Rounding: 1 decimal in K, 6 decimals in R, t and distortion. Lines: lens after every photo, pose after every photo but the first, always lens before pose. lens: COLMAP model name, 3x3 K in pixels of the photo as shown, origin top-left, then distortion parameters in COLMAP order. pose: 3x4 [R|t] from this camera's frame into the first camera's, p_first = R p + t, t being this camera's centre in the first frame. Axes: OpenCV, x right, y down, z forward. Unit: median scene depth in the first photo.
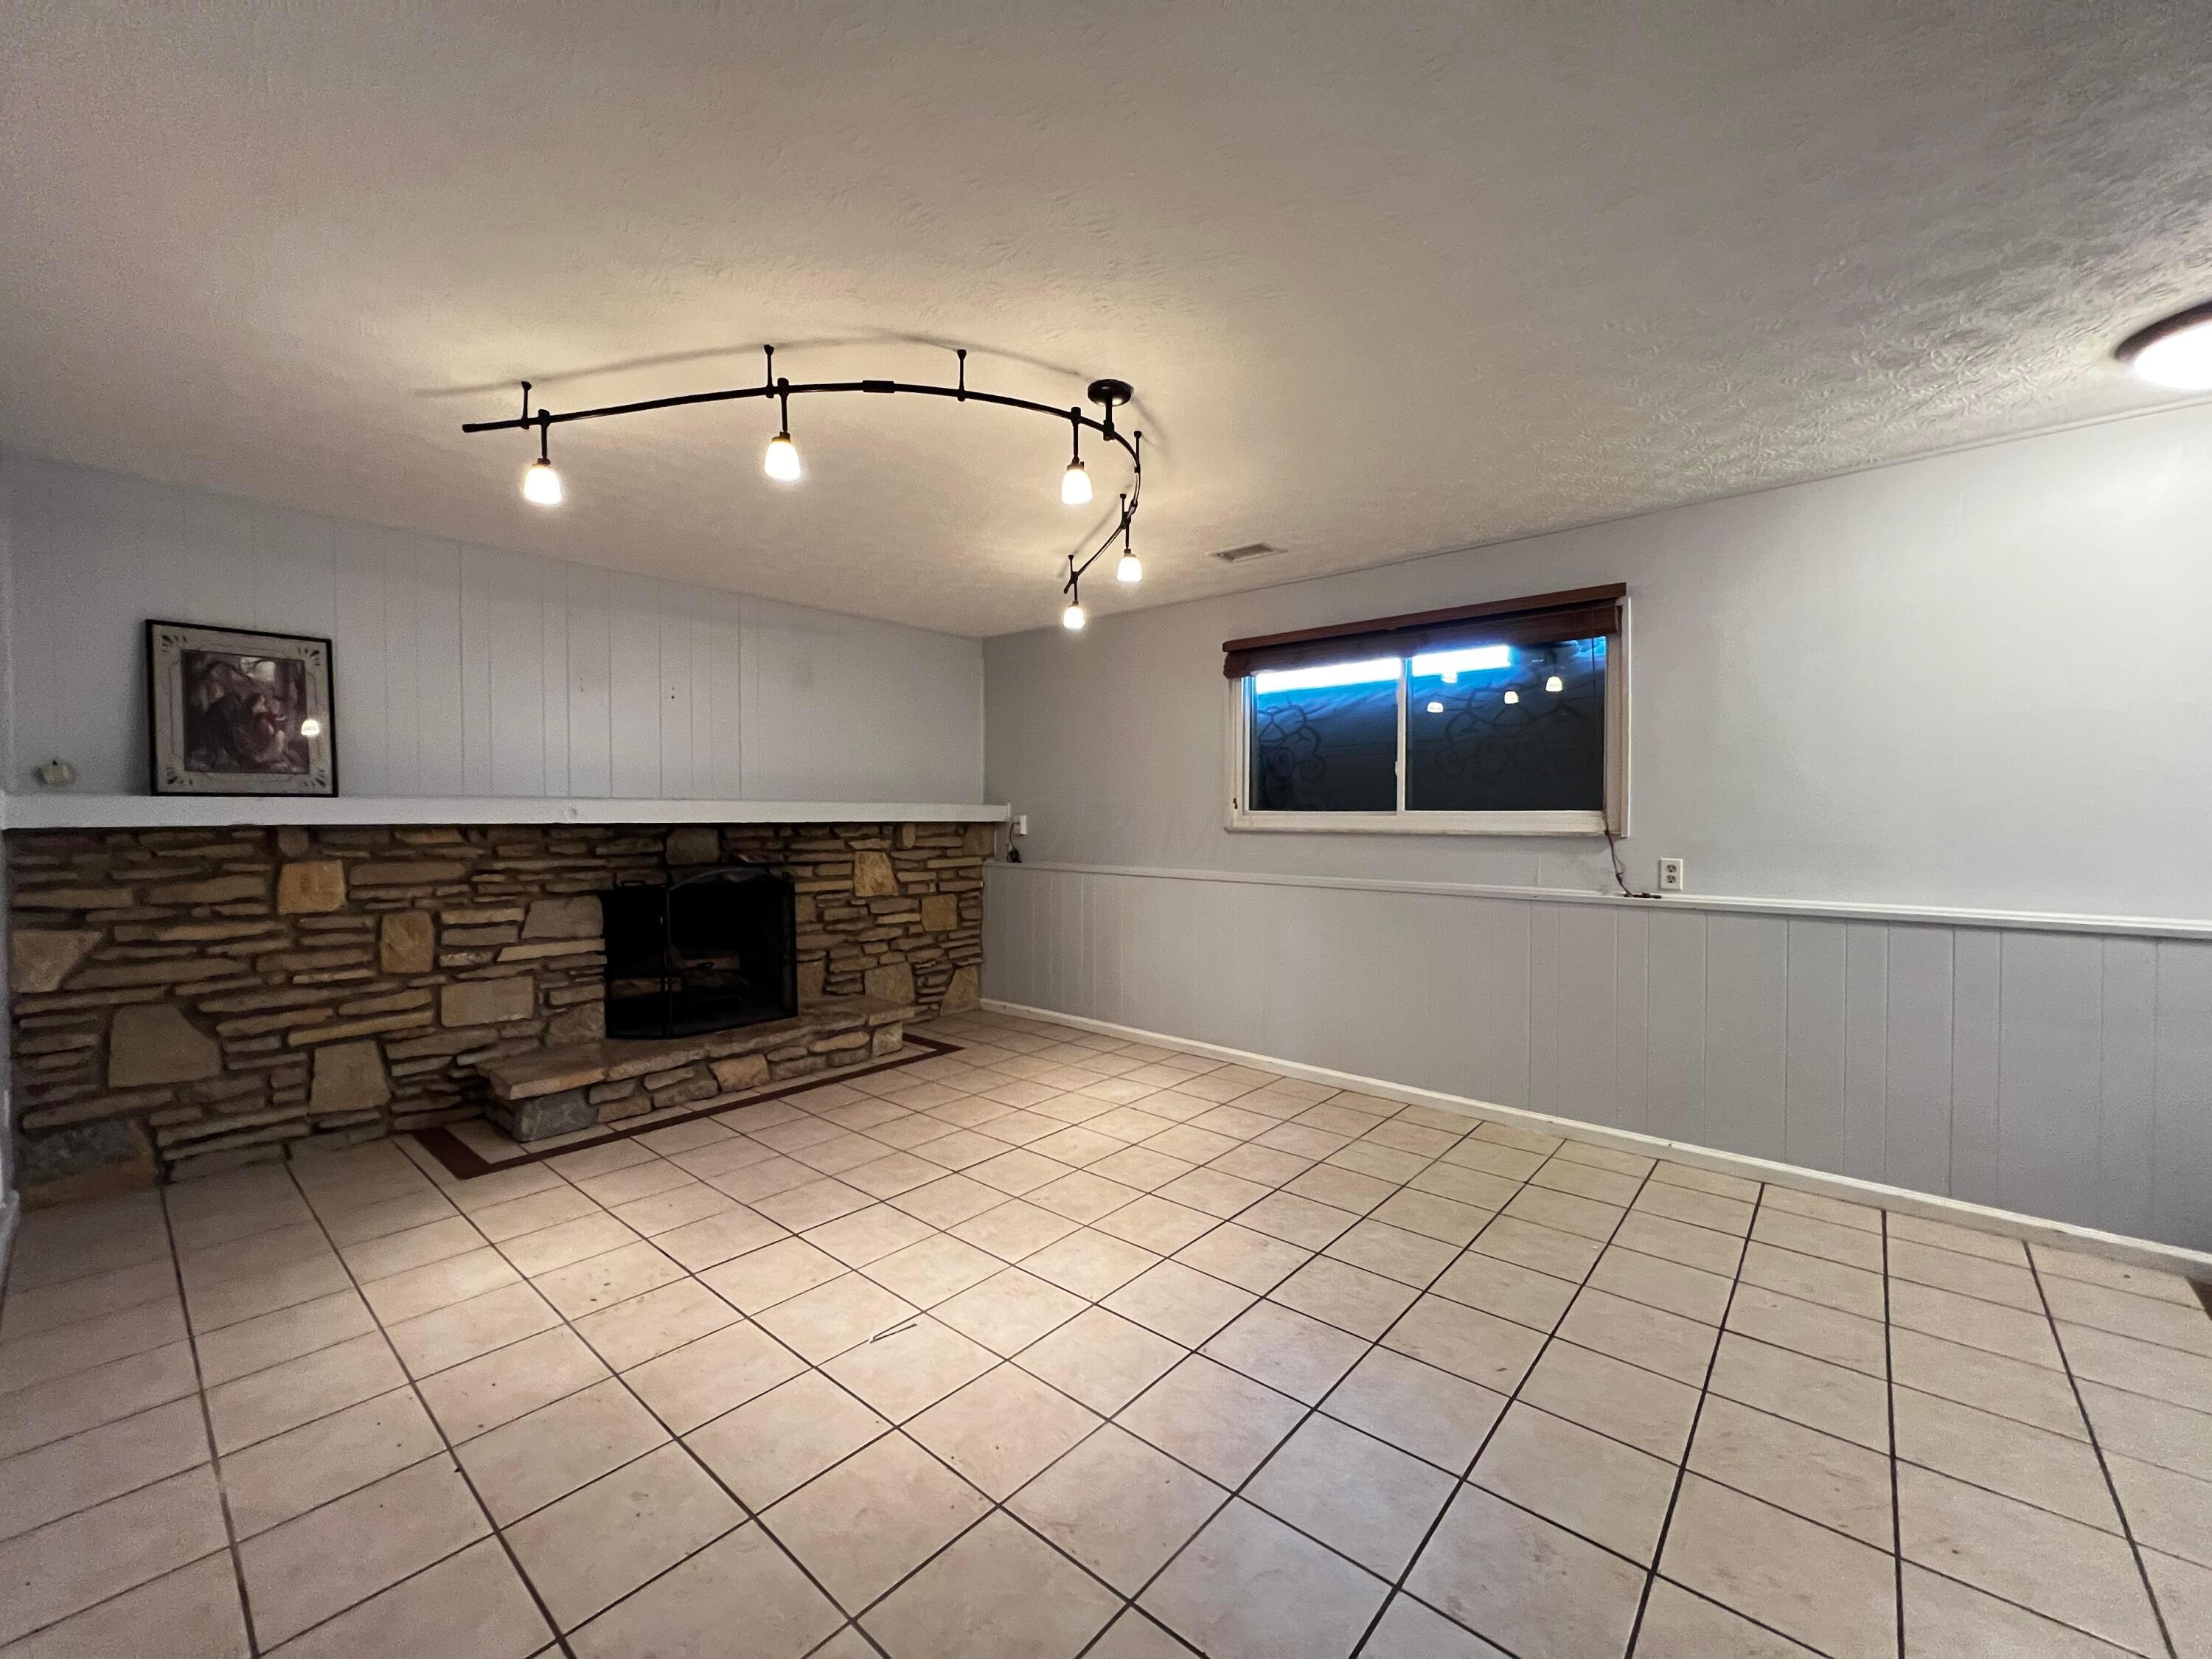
lens RADIAL K [[886.7, 0, 1102.1], [0, 886.7, 829.6], [0, 0, 1]] dist [-0.001742, 0.000588]
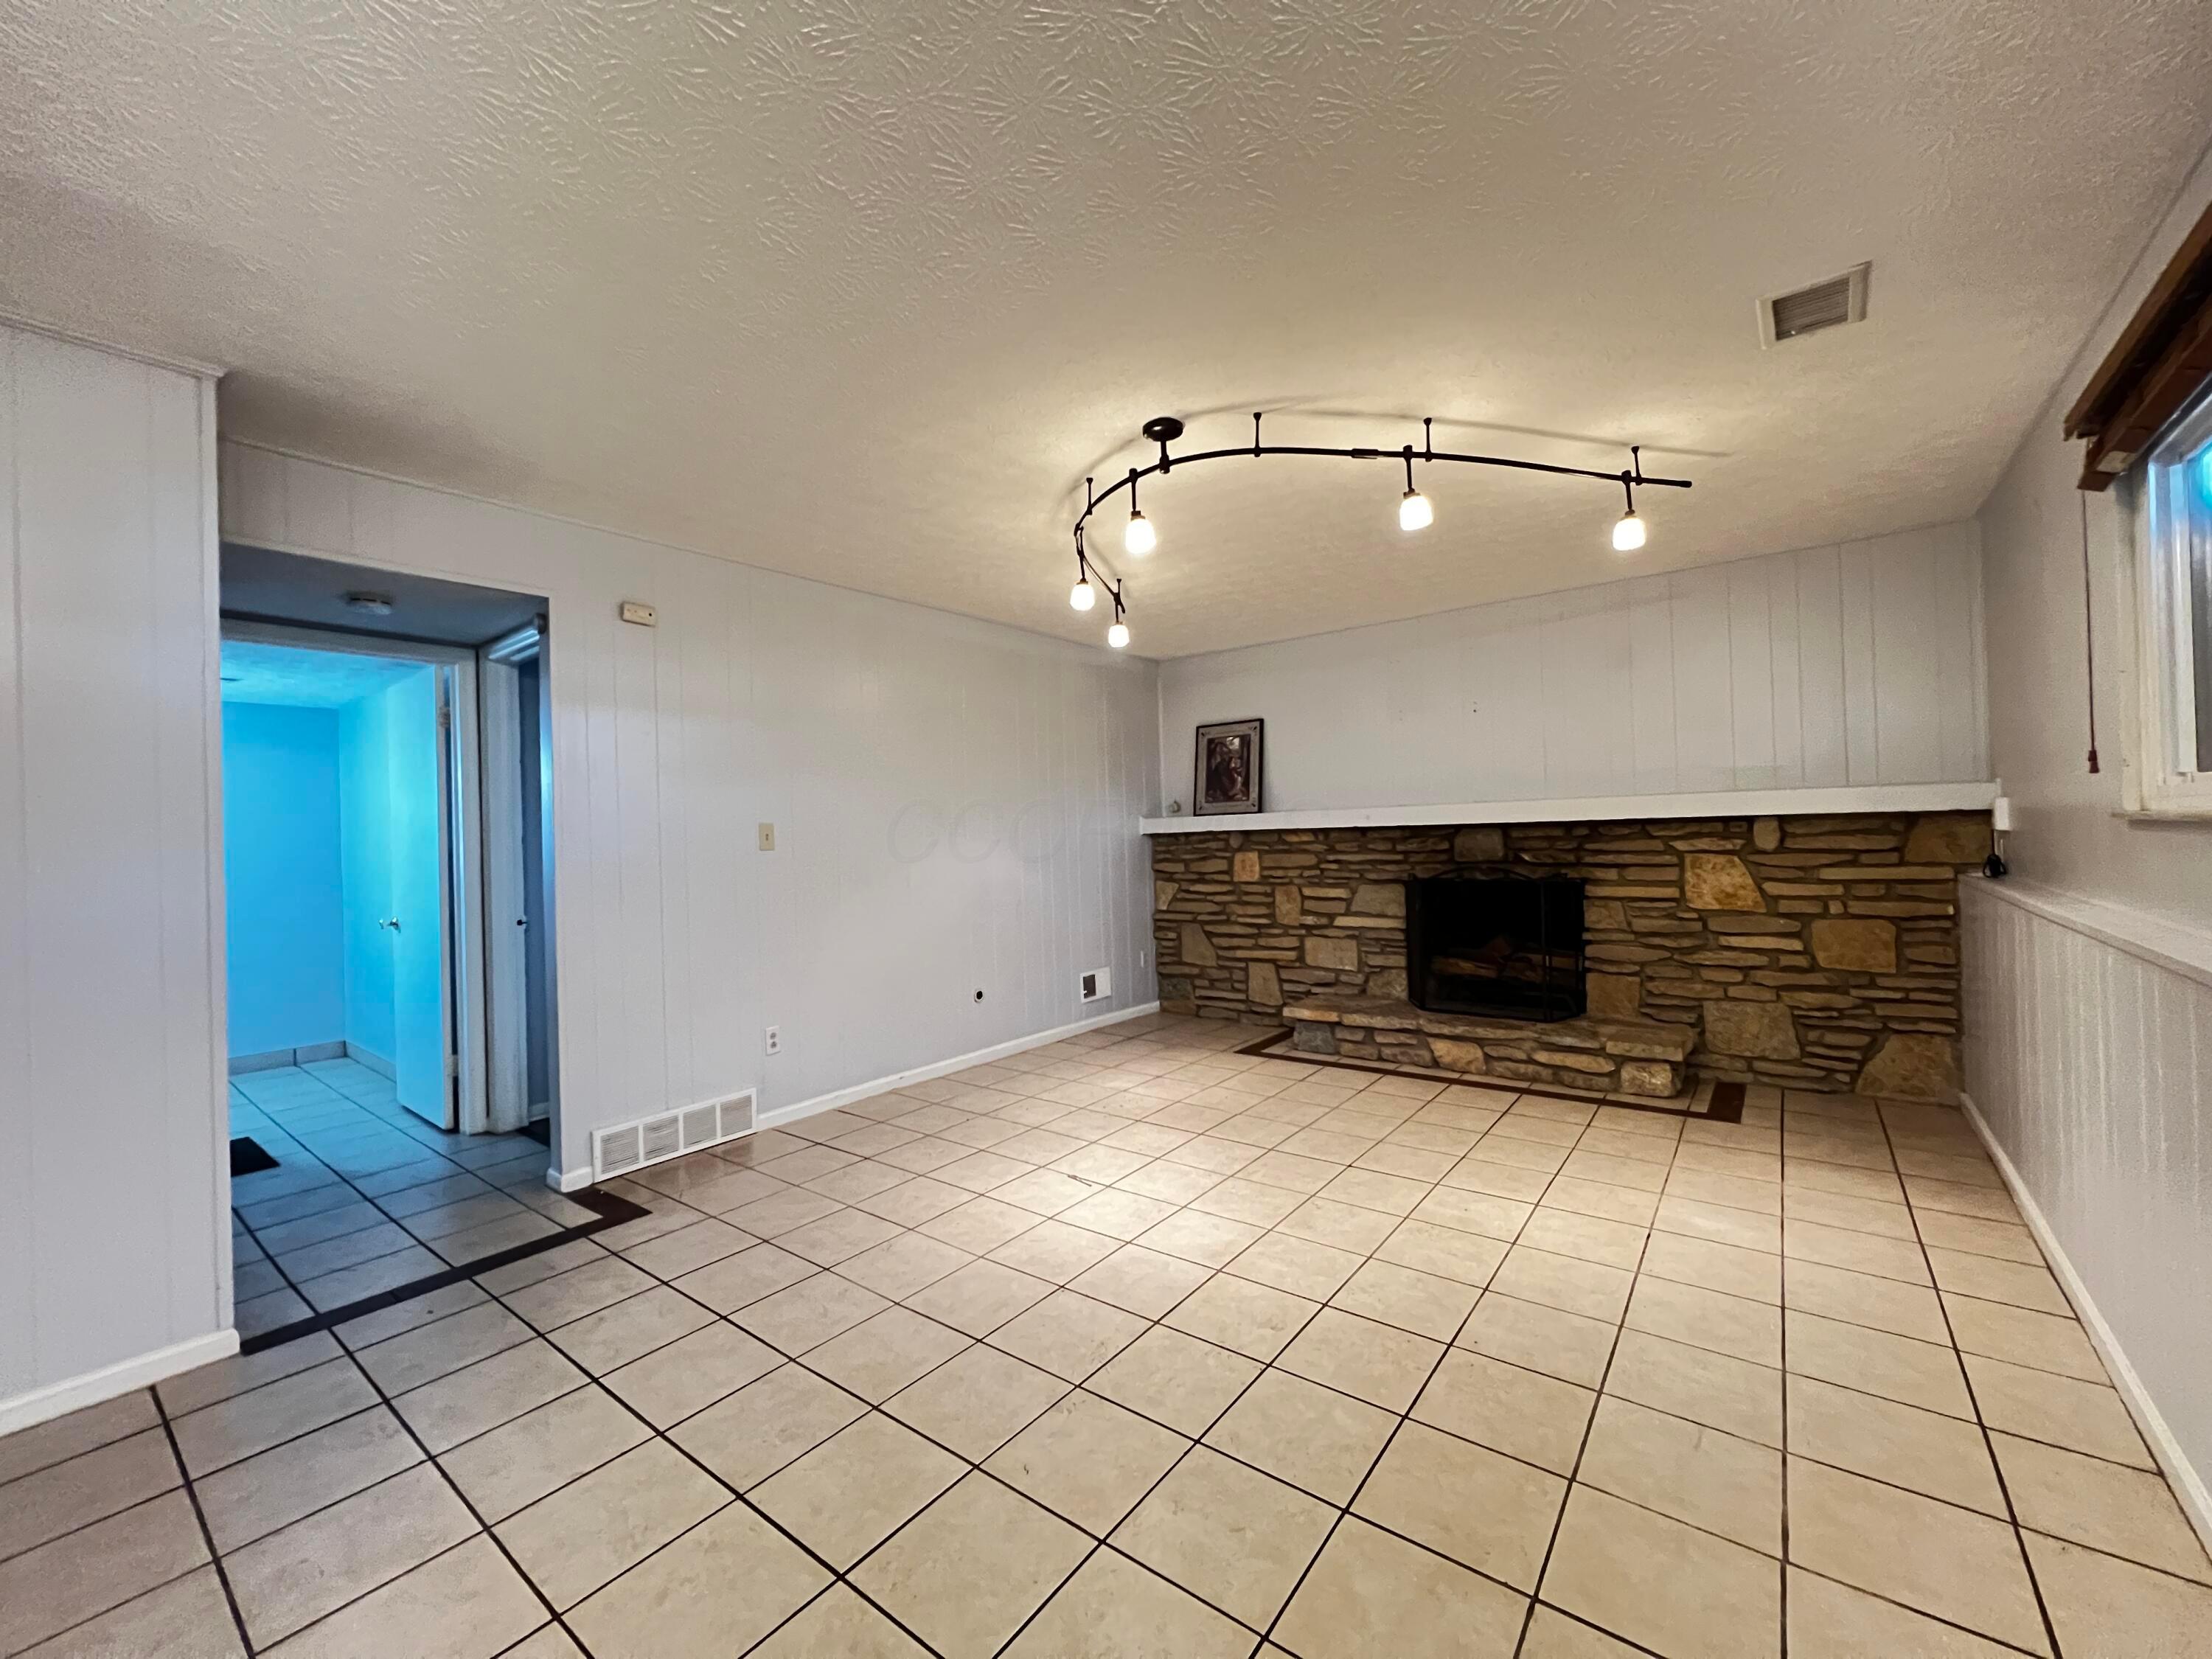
lens RADIAL K [[880.4, 0, 1100.9], [0, 880.4, 836.2], [0, 0, 1]] dist [0.002624, -0.000292]
pose [[0.058776, -0.001134, -0.998271, 0.673571], [0.013024, 0.999915, -0.000369, 0.002536], [0.998186, -0.012980, 0.058786, 0.533896]]
